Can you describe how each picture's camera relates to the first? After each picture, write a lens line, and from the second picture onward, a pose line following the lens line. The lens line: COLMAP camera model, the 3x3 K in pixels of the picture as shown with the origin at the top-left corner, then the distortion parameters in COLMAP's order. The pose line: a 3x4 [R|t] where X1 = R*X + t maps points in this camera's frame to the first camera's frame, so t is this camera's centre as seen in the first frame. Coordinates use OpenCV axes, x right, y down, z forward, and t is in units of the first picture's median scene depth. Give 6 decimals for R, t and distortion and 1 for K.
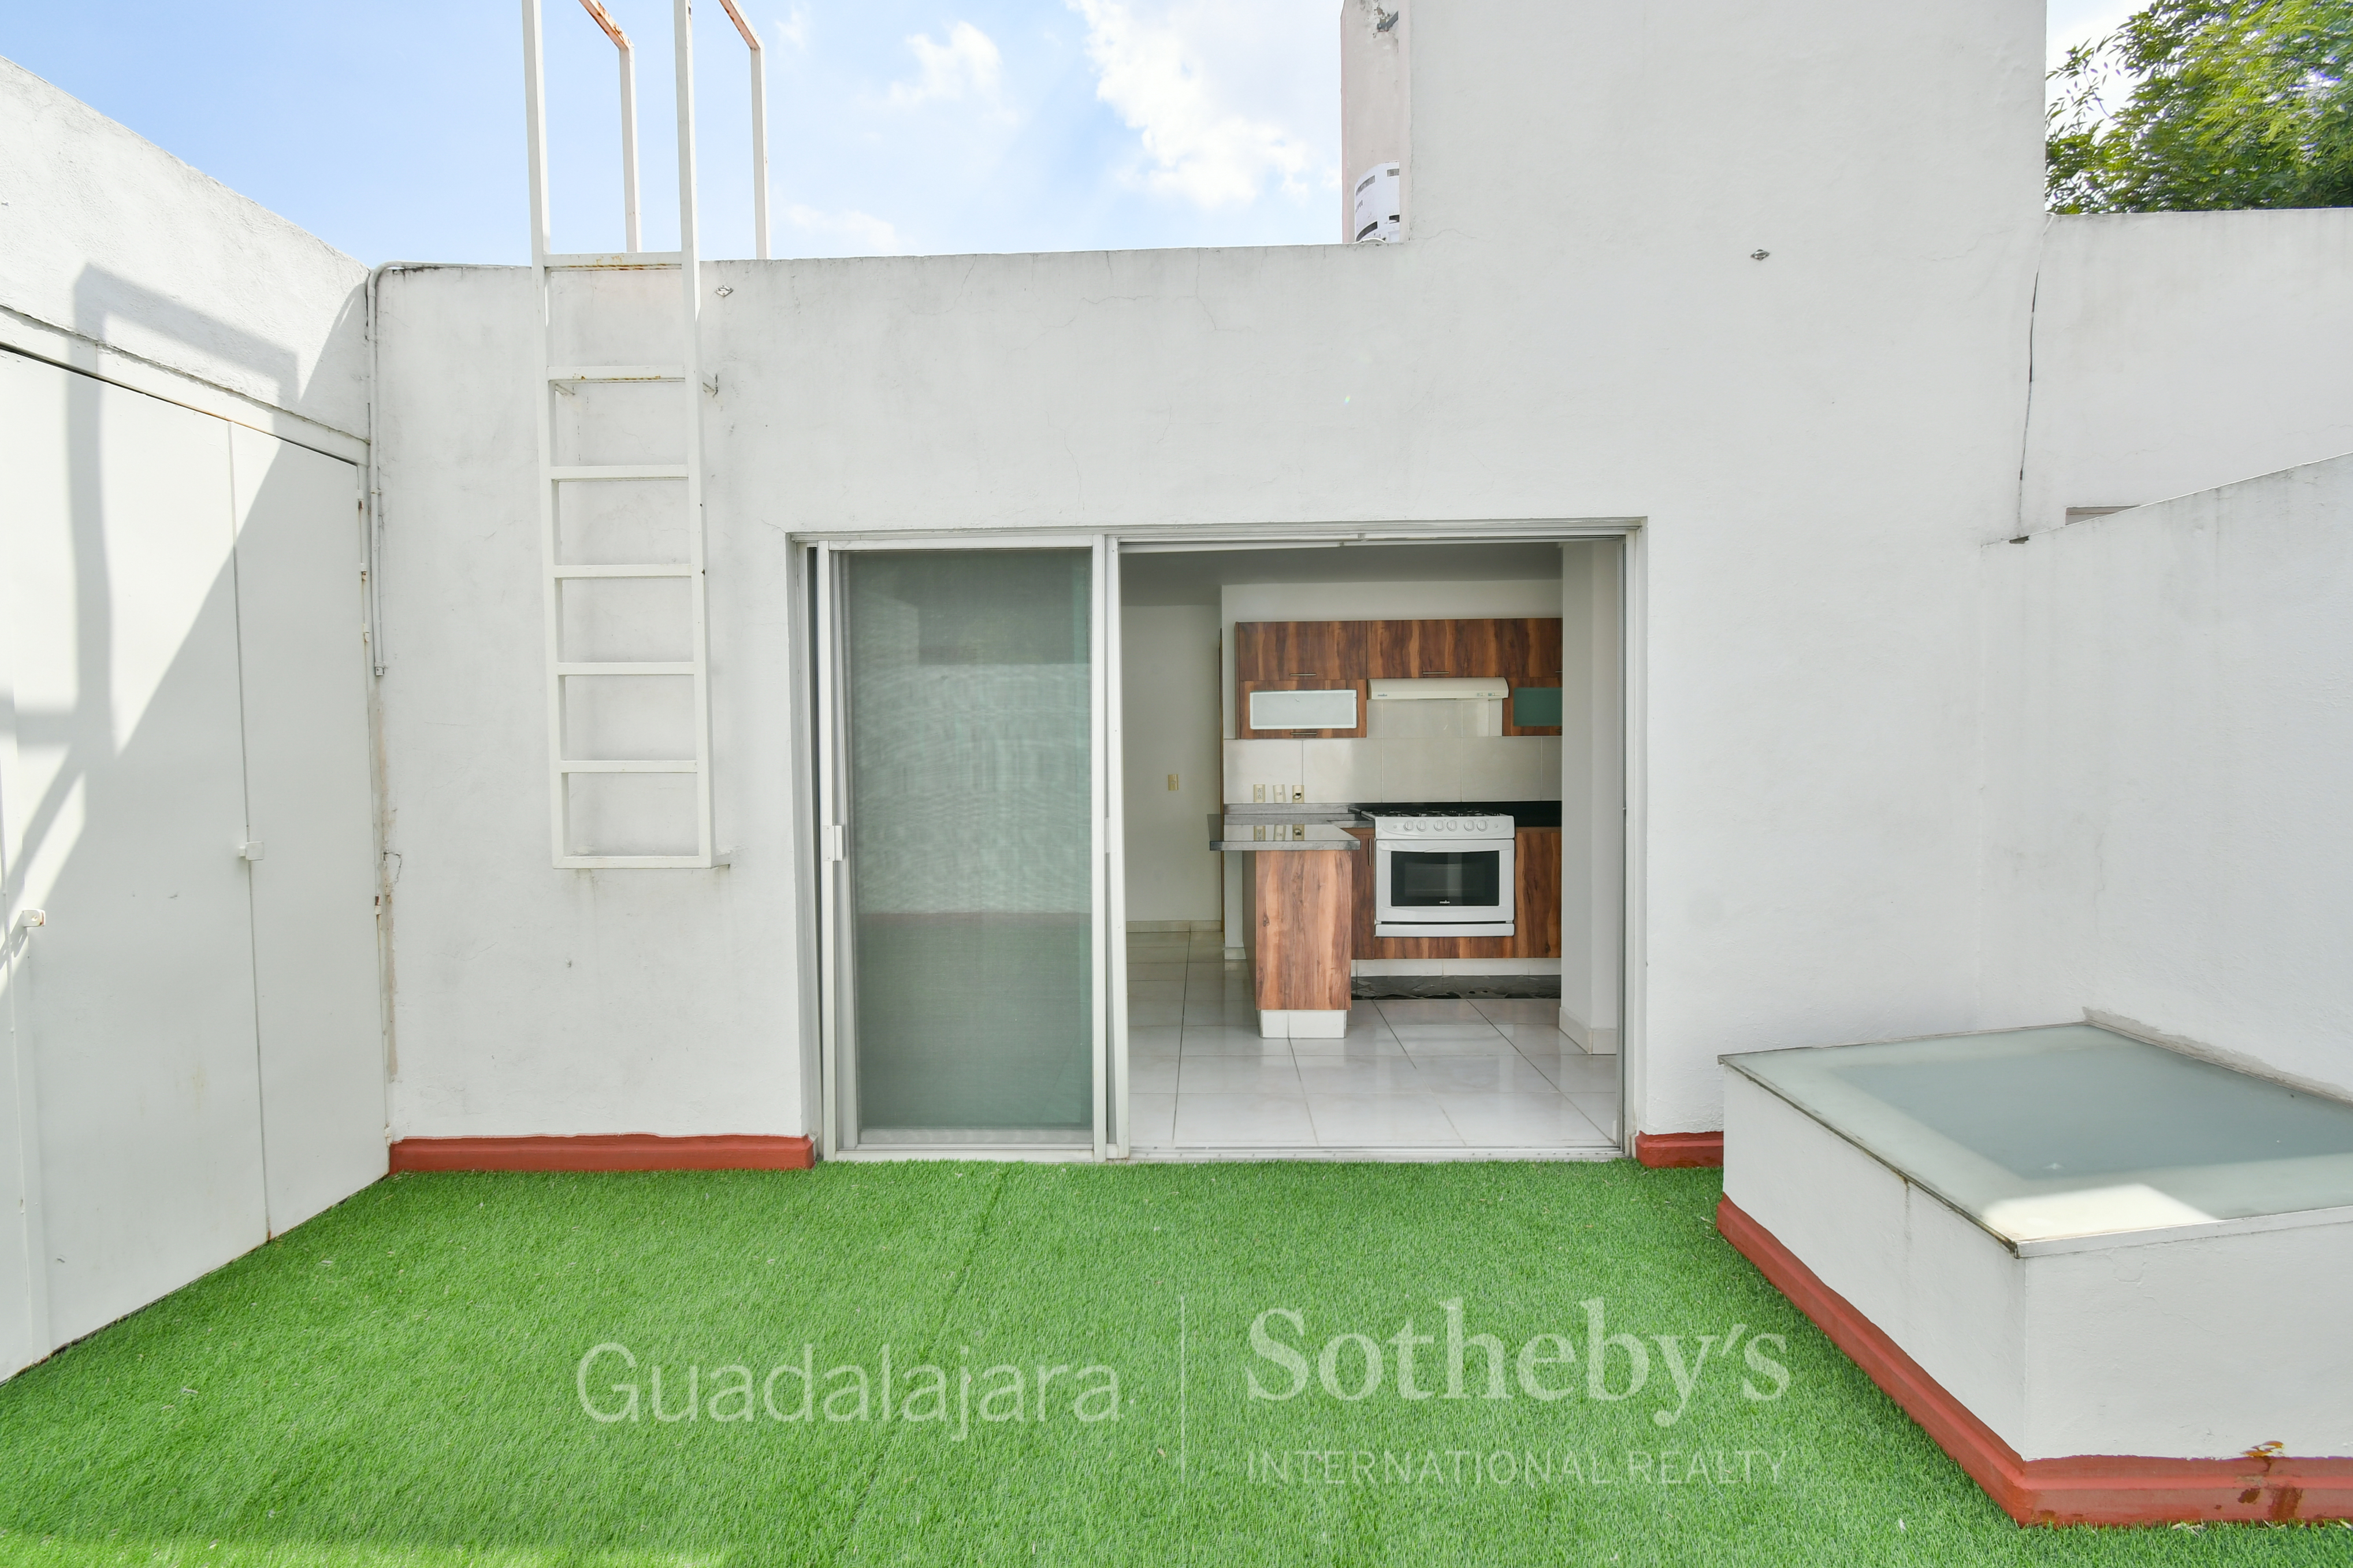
lens RADIAL K [[1058.2, 0, 1176.5], [0, 1058.2, 784.0], [0, 0, 1]] dist [0.000177, -0.000314]
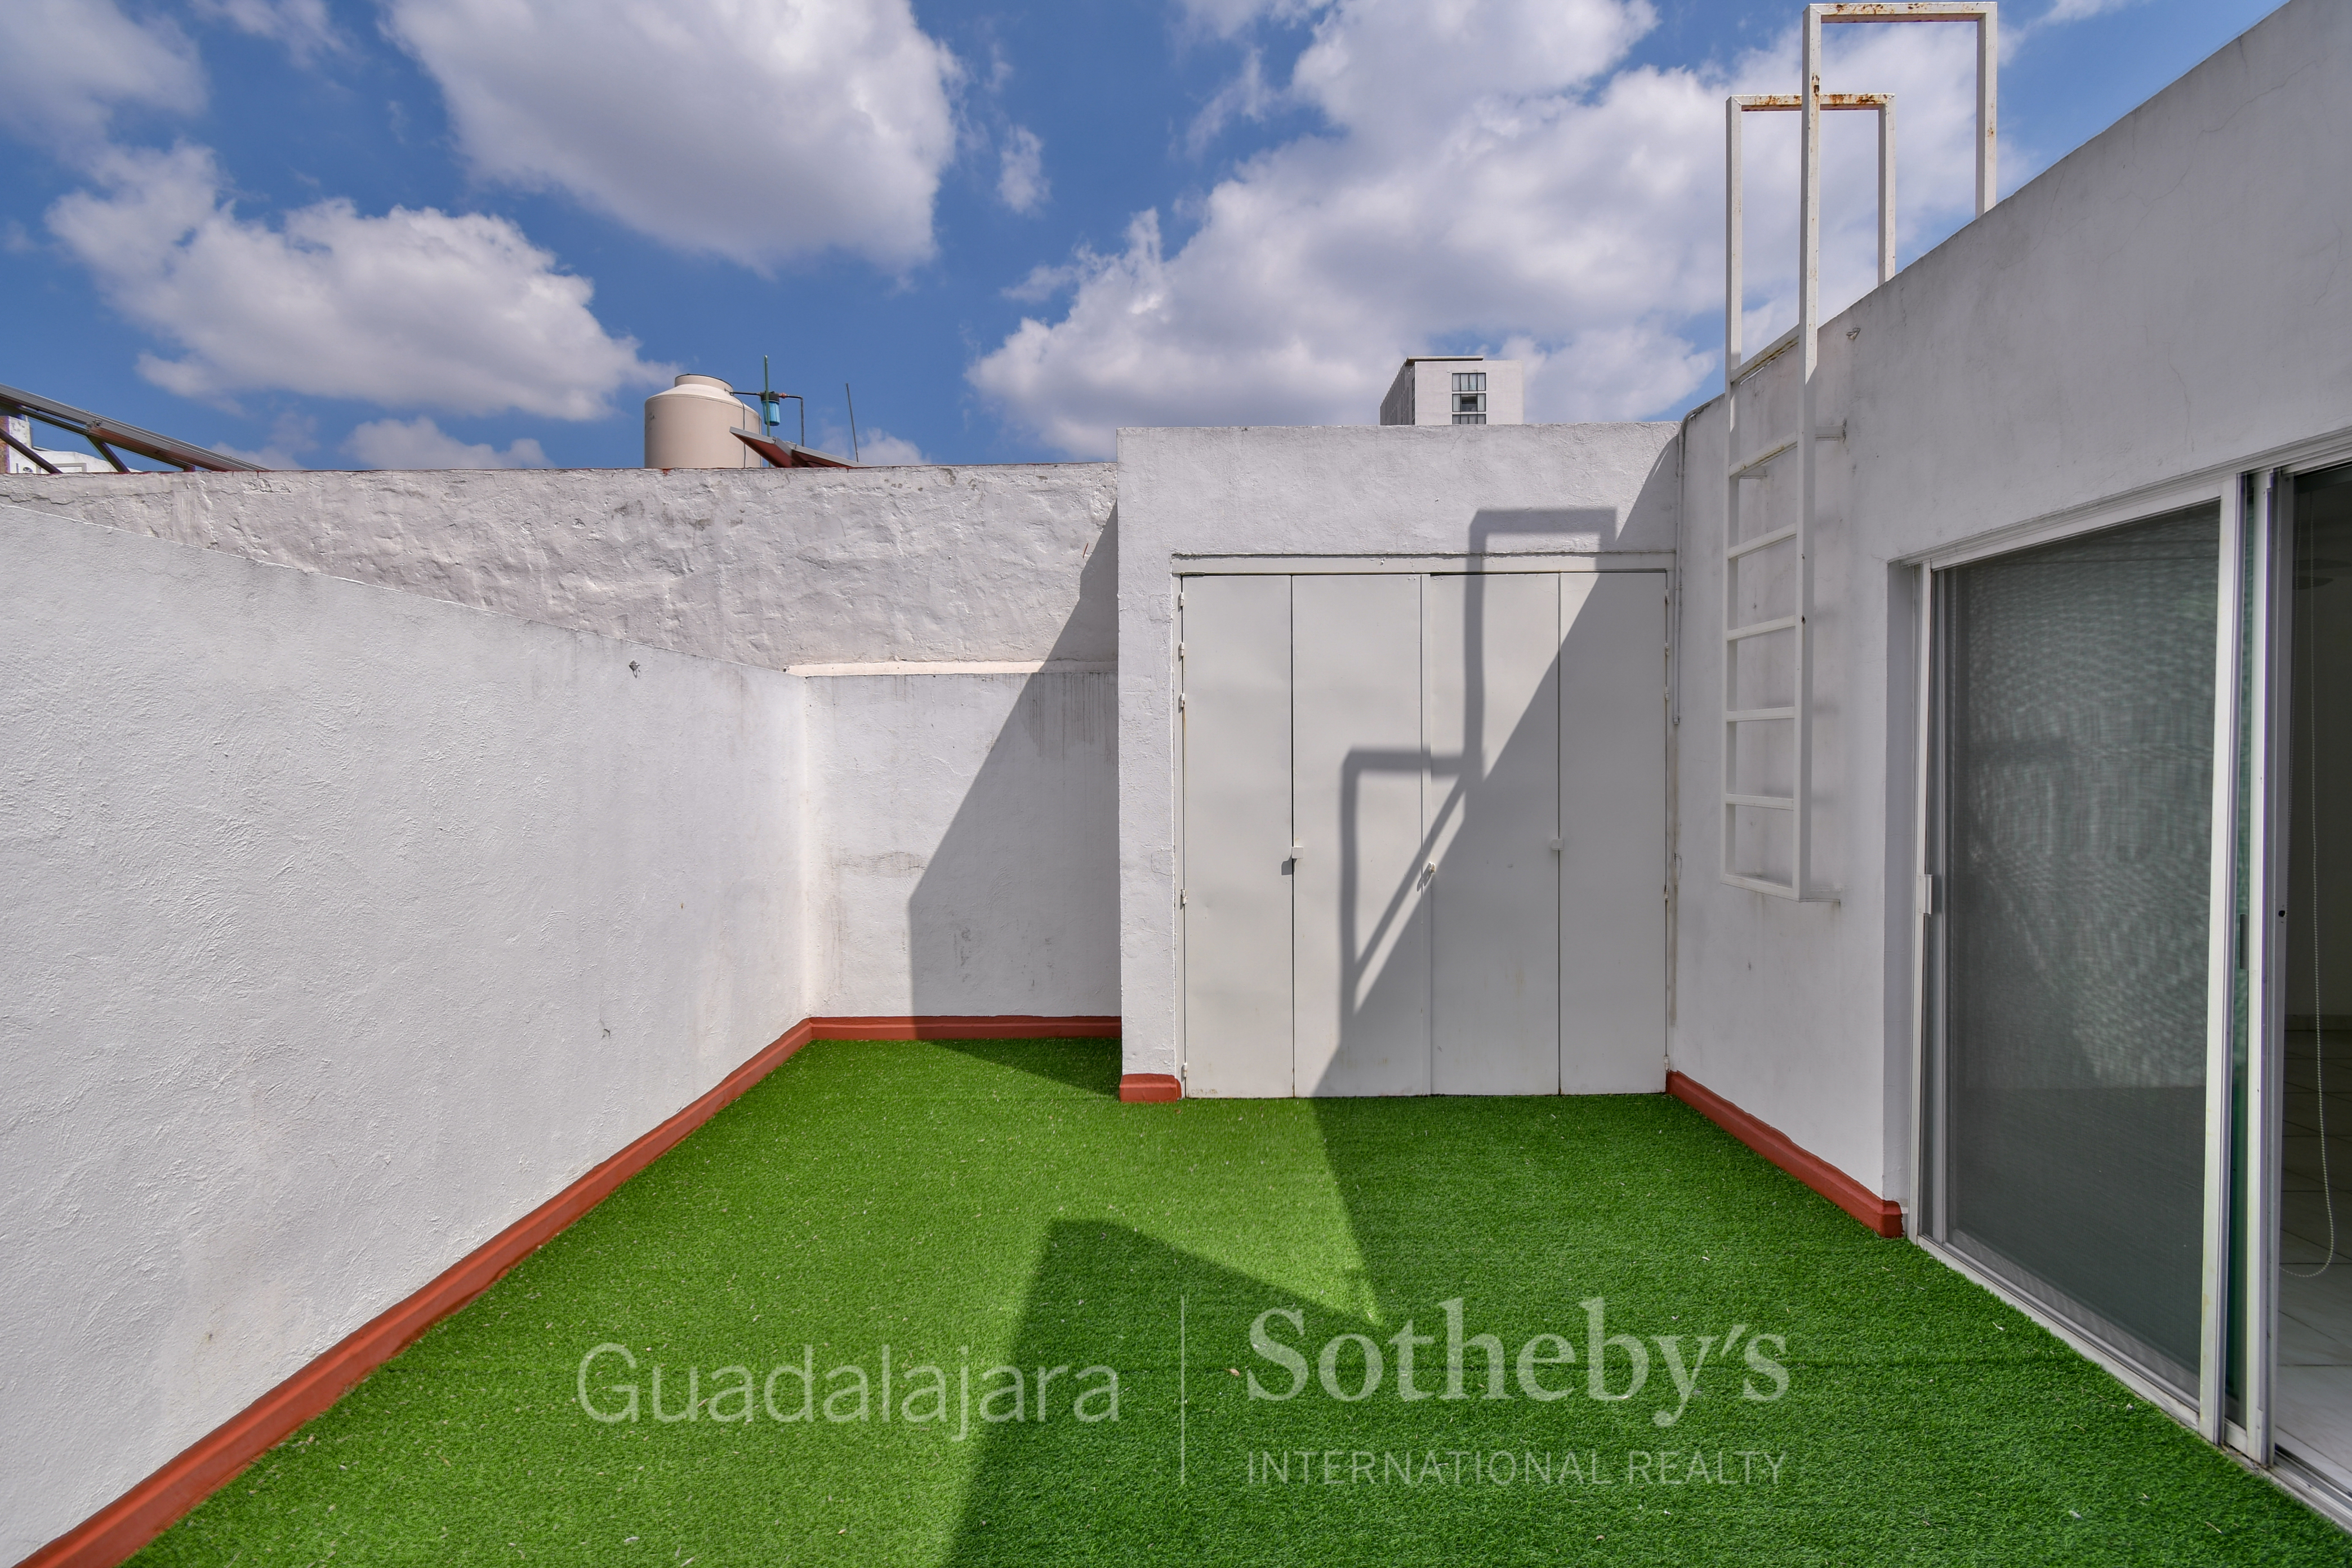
lens RADIAL K [[1023.9, 0, 1178.7], [0, 1023.9, 781.2], [0, 0, 1]] dist [-0.001582, -0.001033]
pose [[0.016271, 0.028923, -0.999449, 0.552128], [-0.026792, 0.999235, 0.028480, -0.050851], [0.999509, 0.026314, 0.017034, 0.353568]]
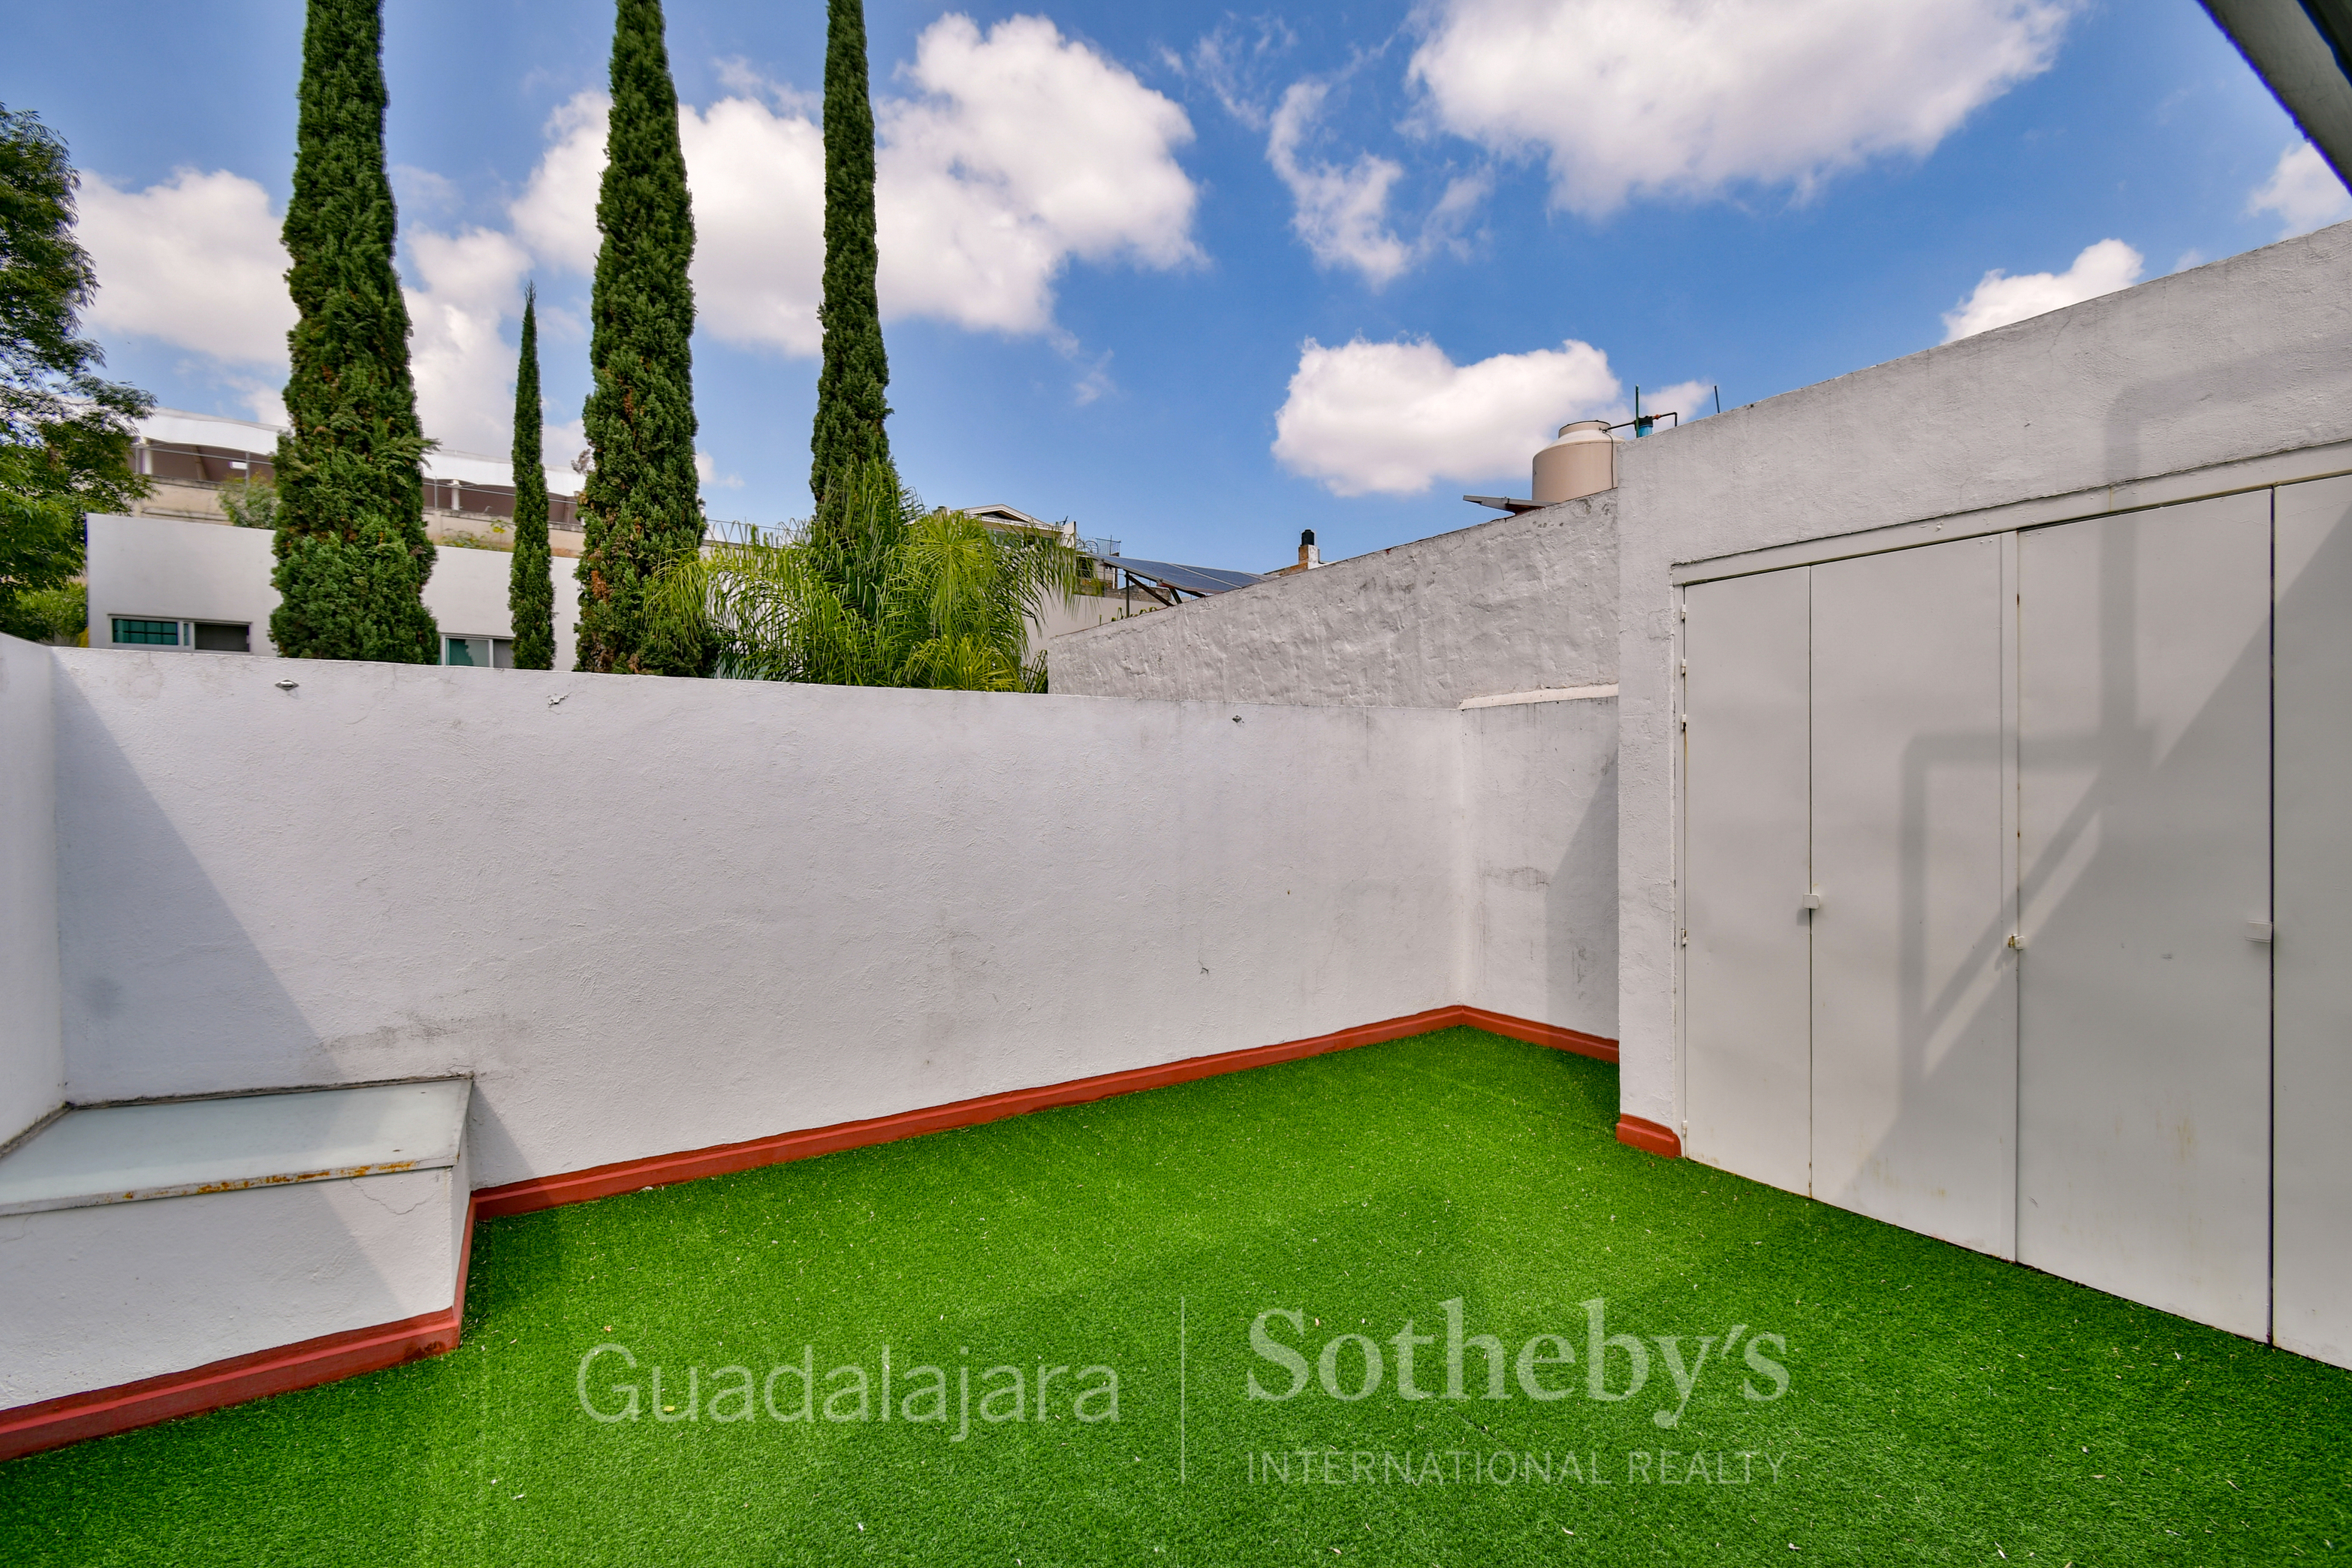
lens RADIAL K [[1023.9, 0, 1178.7], [0, 1023.9, 781.2], [0, 0, 1]] dist [-0.001582, -0.001033]
pose [[-0.827152, 0.018851, -0.561662, 0.403052], [-0.002668, 0.999294, 0.037469, -0.090784], [0.561972, 0.032491, -0.826518, 1.033206]]
